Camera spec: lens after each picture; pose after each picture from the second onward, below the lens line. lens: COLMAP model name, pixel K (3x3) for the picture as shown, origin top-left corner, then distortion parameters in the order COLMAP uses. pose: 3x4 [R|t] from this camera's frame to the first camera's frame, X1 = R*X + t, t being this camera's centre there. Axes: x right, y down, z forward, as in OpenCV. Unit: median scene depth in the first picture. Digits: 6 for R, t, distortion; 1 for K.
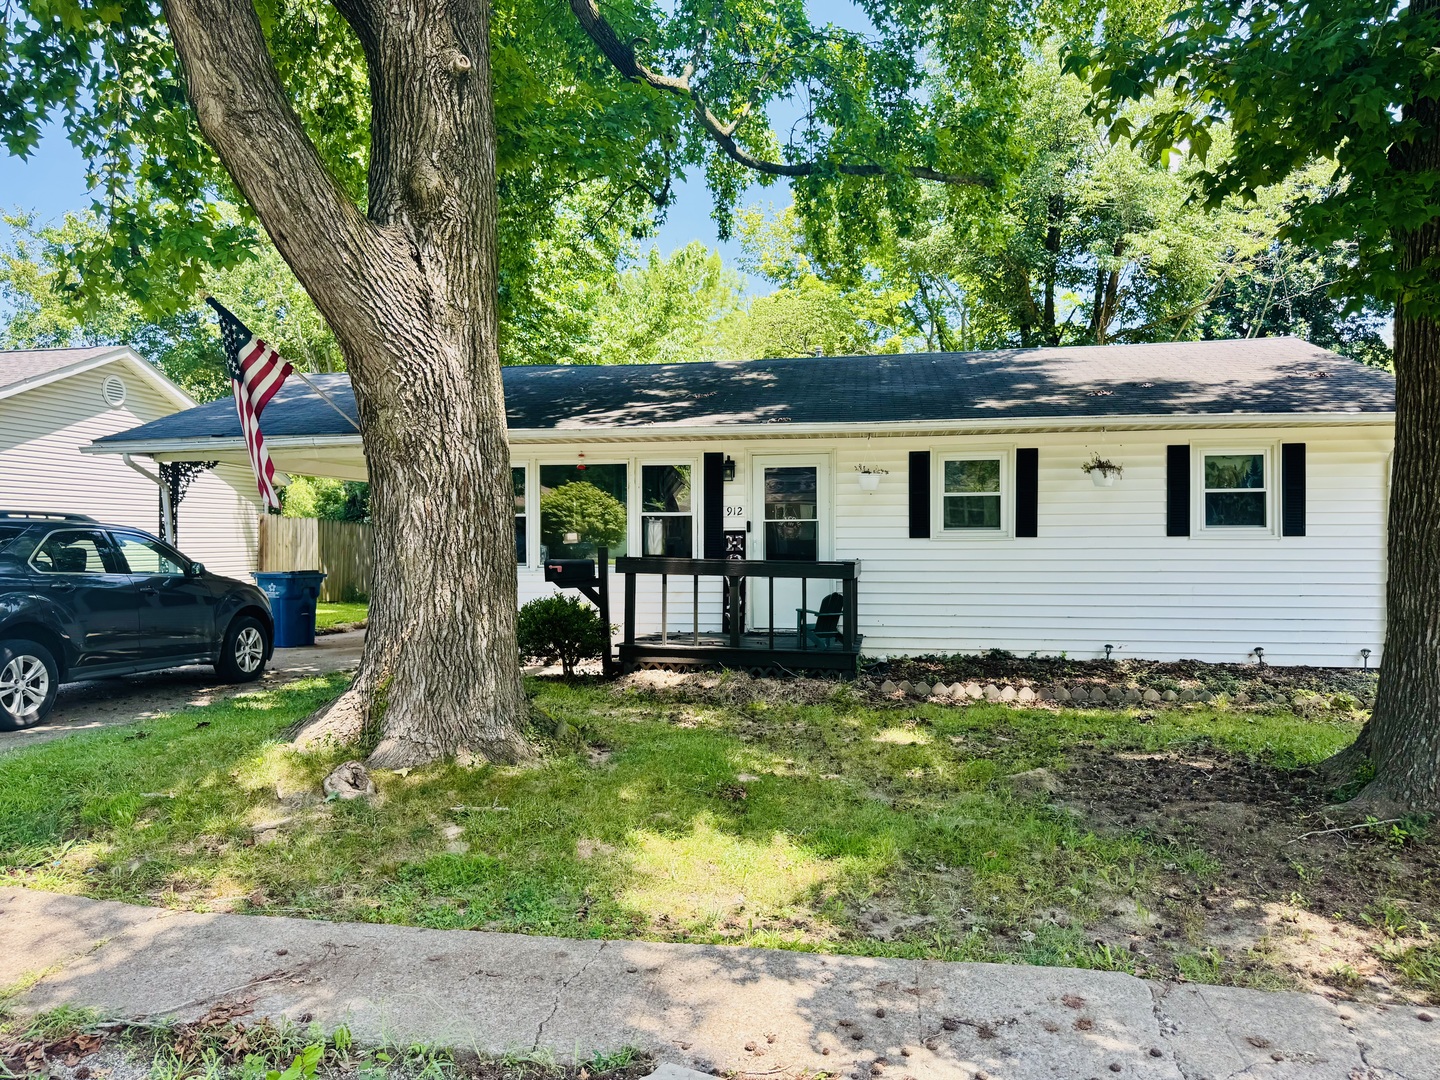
lens RADIAL K [[1009.1, 0, 732.2], [0, 1009.1, 547.4], [0, 0, 1]] dist [0.062442, -0.061926]
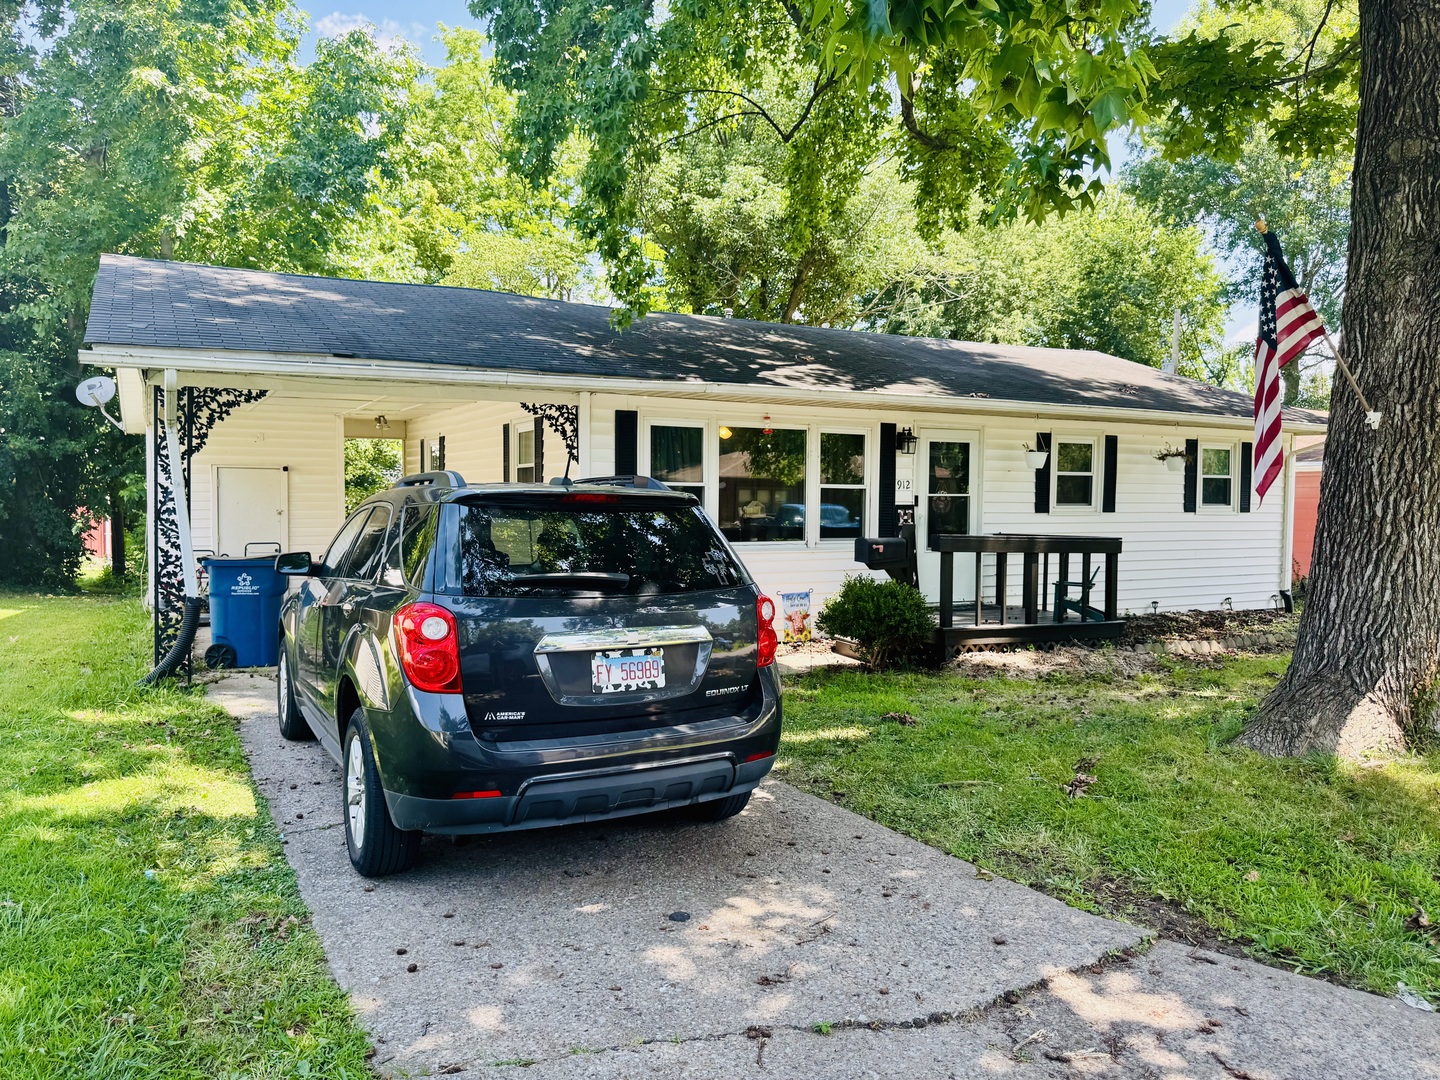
lens RADIAL K [[1009.1, 0, 715.9], [0, 1009.1, 562.7], [0, 0, 1]] dist [0.062442, -0.061926]
pose [[0.805284, -0.026248, 0.592308, -0.757380], [-0.006128, 0.998598, 0.052585, -0.011518], [-0.592858, -0.045976, 0.803993, 0.329784]]
